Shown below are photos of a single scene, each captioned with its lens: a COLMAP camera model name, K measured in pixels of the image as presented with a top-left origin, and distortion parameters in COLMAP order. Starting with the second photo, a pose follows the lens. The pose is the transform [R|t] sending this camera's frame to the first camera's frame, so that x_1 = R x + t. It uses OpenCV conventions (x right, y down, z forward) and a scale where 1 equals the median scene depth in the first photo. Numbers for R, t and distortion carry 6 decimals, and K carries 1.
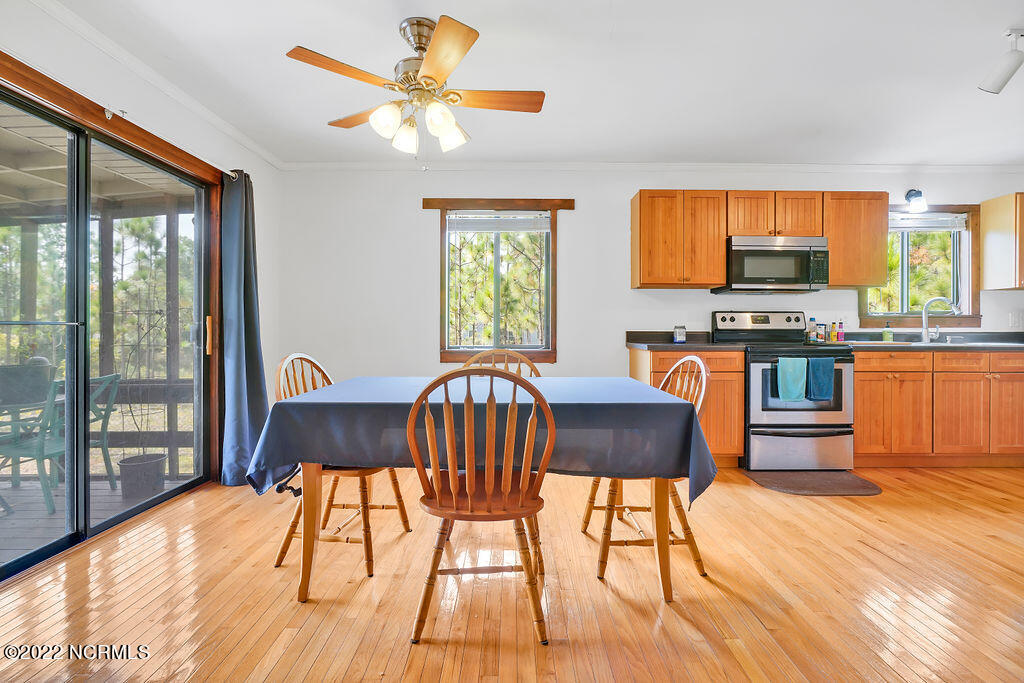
lens RADIAL K [[473.2, 0, 517.2], [0, 473.2, 330.0], [0, 0, 1]] dist [-0.004142, -0.000307]
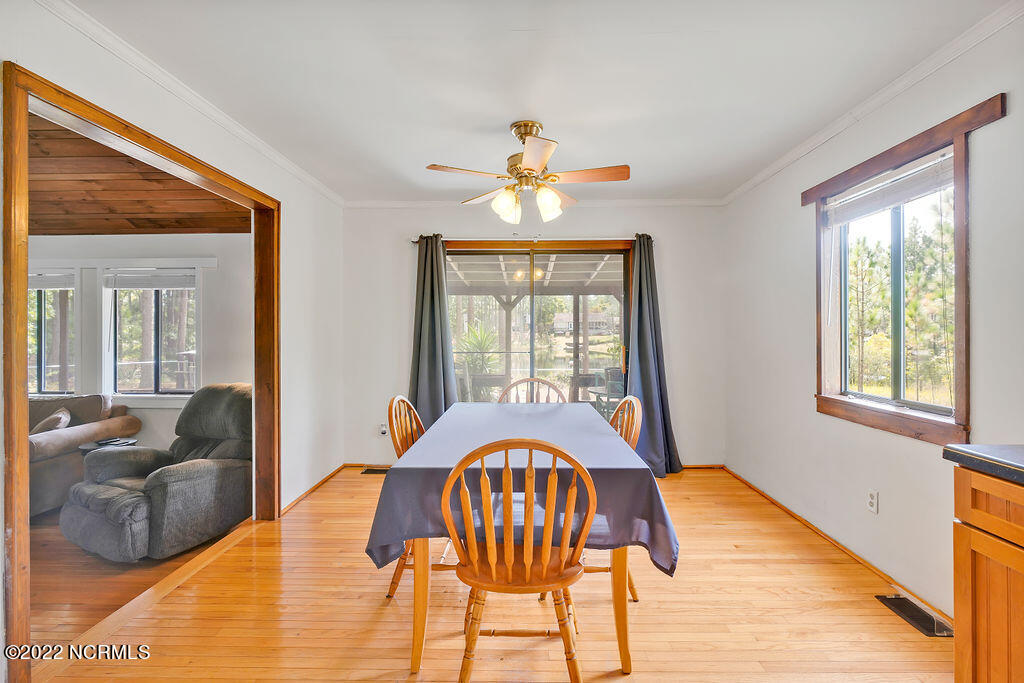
lens RADIAL K [[473.2, 0, 517.2], [0, 473.2, 330.0], [0, 0, 1]] dist [-0.004142, -0.000307]
pose [[-0.023388, -0.006833, -0.999703, 0.584817], [0.005695, 0.999960, -0.006968, -0.056058], [0.999710, -0.005856, -0.023348, 0.569490]]
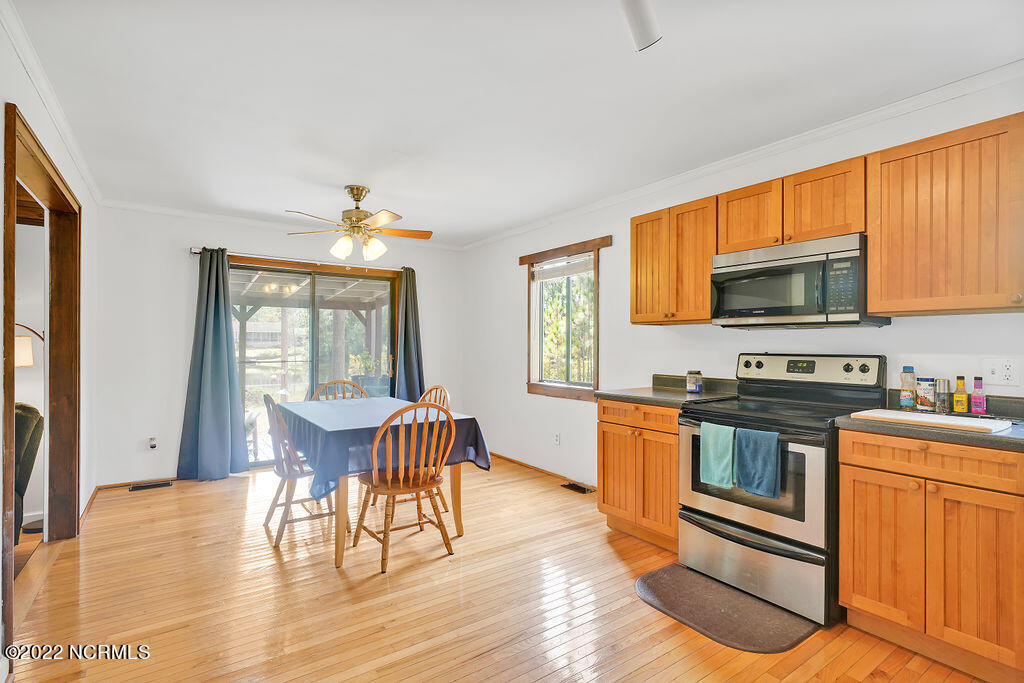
lens RADIAL K [[495.4, 0, 512.0], [0, 495.4, 341.5], [0, 0, 1]] dist [0.001366, 0.000334]
pose [[0.562953, -0.006957, -0.826460, 0.864282], [0.001800, 0.999973, -0.007191, -0.053323], [0.826487, 0.002560, 0.562950, 0.269952]]
